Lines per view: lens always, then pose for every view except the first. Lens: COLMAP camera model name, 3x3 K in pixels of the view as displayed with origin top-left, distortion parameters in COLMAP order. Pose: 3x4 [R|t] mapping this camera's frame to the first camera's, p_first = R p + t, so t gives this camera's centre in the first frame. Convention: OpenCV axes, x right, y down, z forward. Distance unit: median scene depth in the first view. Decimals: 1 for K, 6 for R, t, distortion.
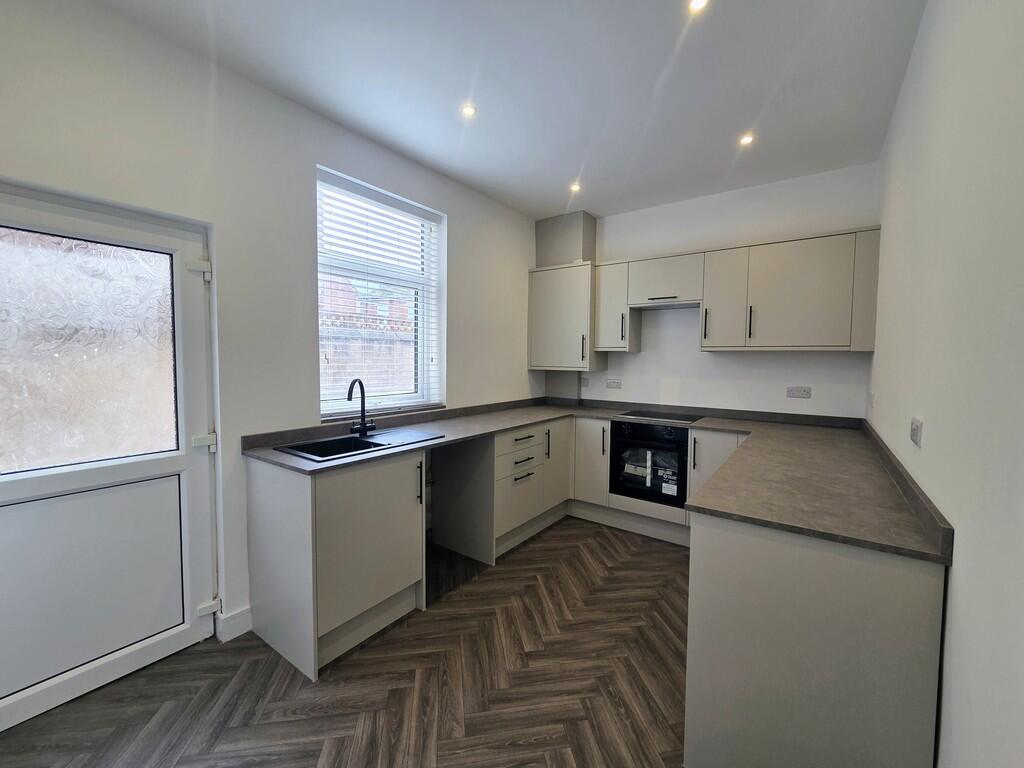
lens RADIAL K [[417.4, 0, 512.7], [0, 417.4, 381.7], [0, 0, 1]] dist [-0.000295, -0.000053]
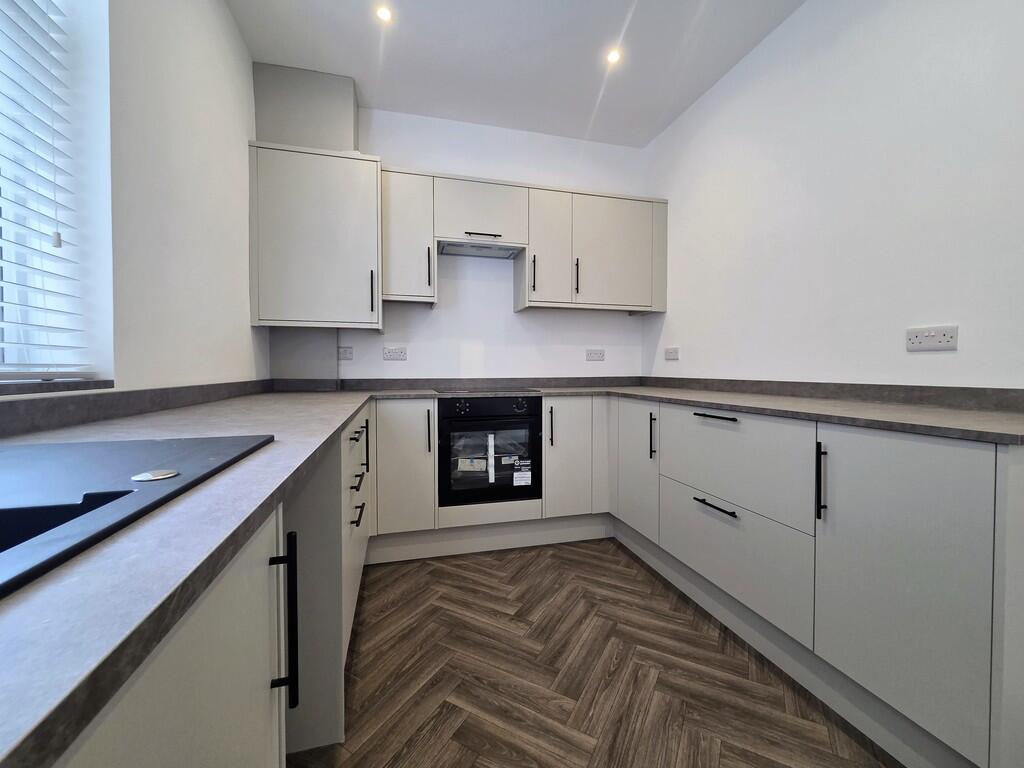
lens RADIAL K [[417.4, 0, 512.3], [0, 417.4, 381.4], [0, 0, 1]] dist [-0.000295, -0.000053]
pose [[0.620236, -0.032259, 0.783752, -0.227384], [0.050564, 0.998720, 0.001092, 0.075026], [-0.782784, 0.038952, 0.621073, 0.517159]]
